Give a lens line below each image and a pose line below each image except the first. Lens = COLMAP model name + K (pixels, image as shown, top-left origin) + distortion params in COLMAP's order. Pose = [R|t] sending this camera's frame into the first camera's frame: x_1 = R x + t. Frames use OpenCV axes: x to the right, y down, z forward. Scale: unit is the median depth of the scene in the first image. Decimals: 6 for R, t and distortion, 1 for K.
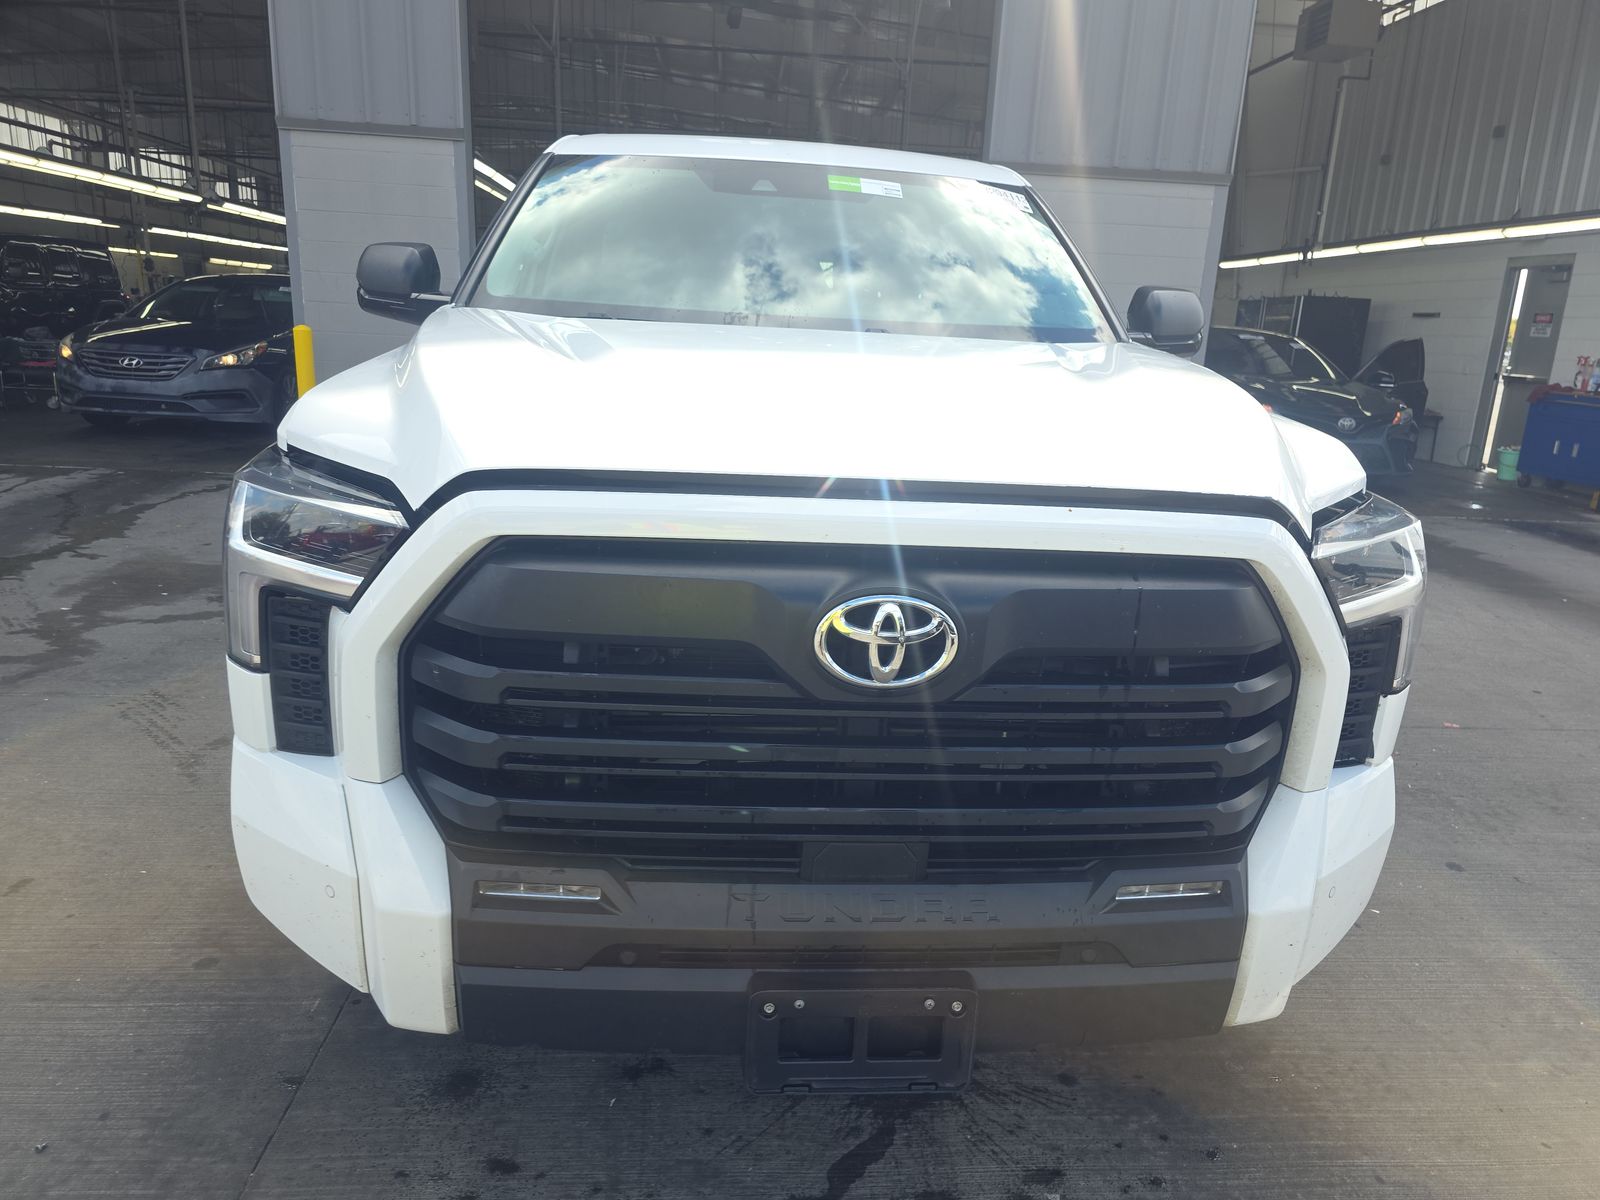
lens RADIAL K [[1092.0, 0, 794.5], [0, 1092.0, 601.5], [0, 0, 1]] dist [0.024212, -0.022223]
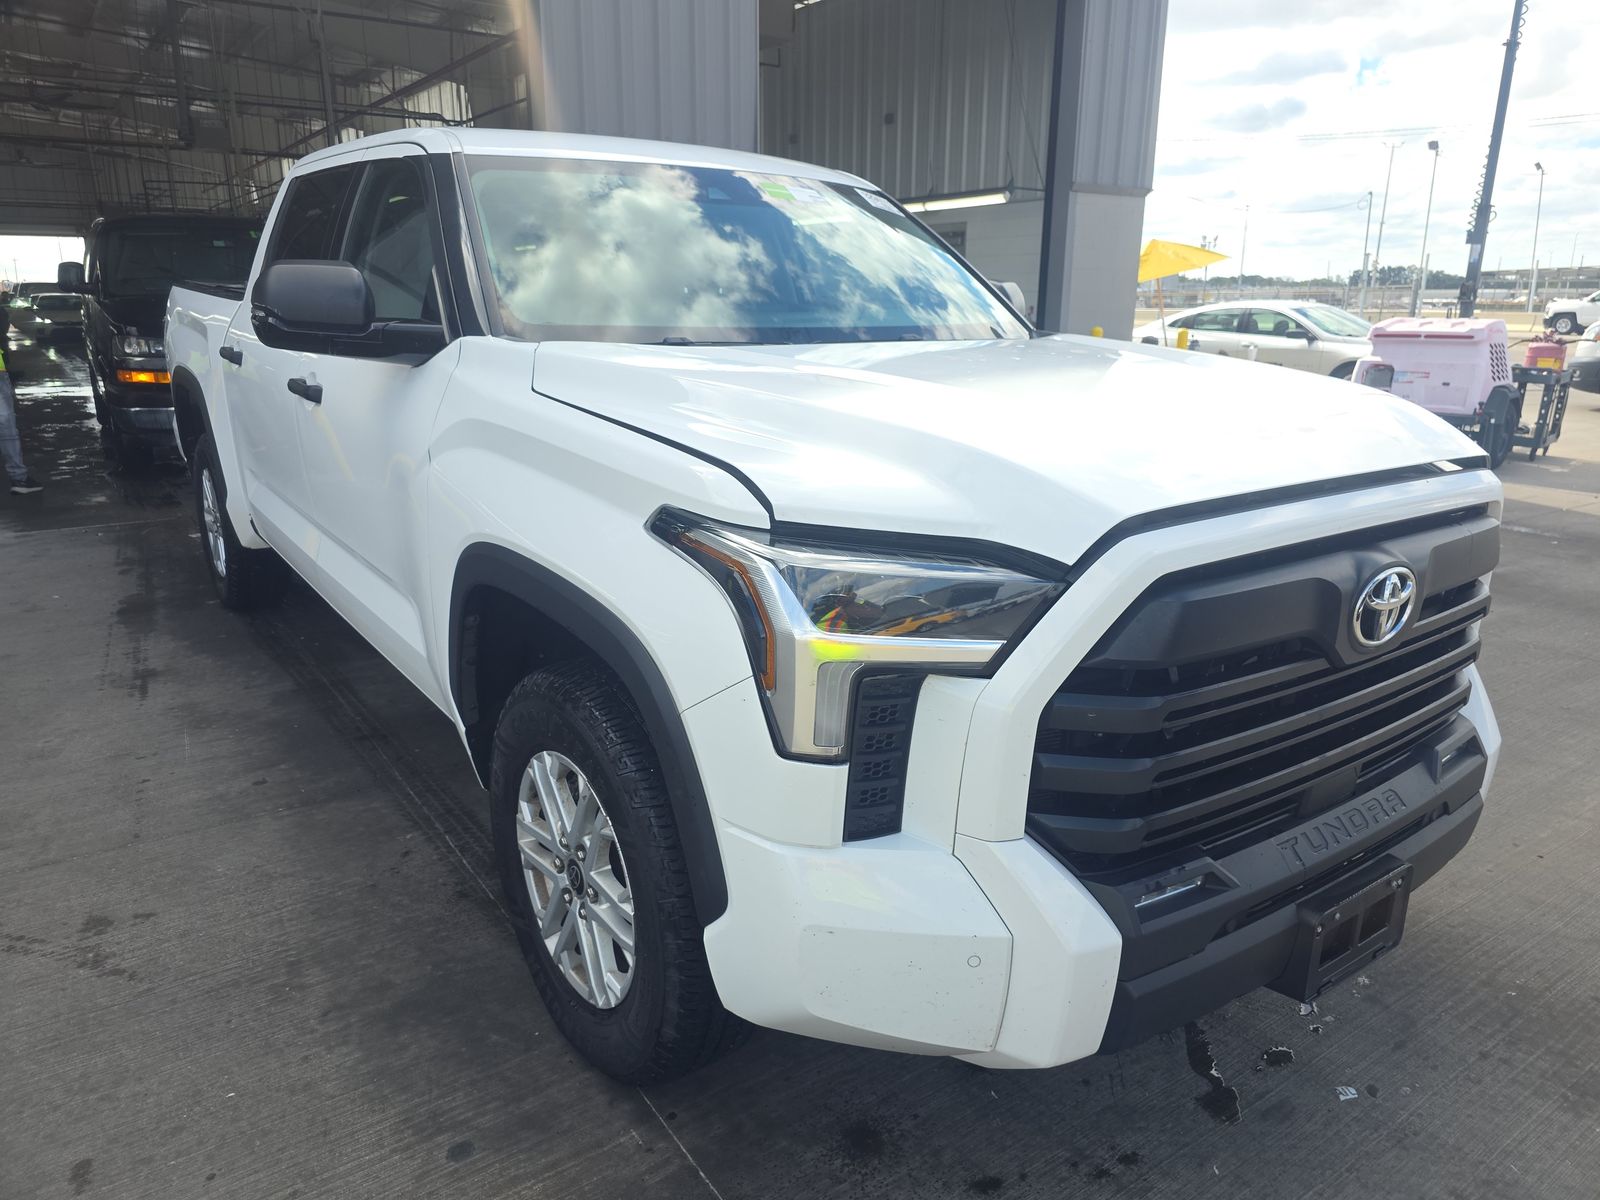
lens RADIAL K [[1092.0, 0, 796.6], [0, 1092.0, 602.4], [0, 0, 1]] dist [0.024212, -0.022223]
pose [[0.857378, -0.178874, 0.482605, -0.131085], [0.163791, 0.983743, 0.073631, -0.020208], [-0.487930, 0.015917, 0.872738, 0.029271]]
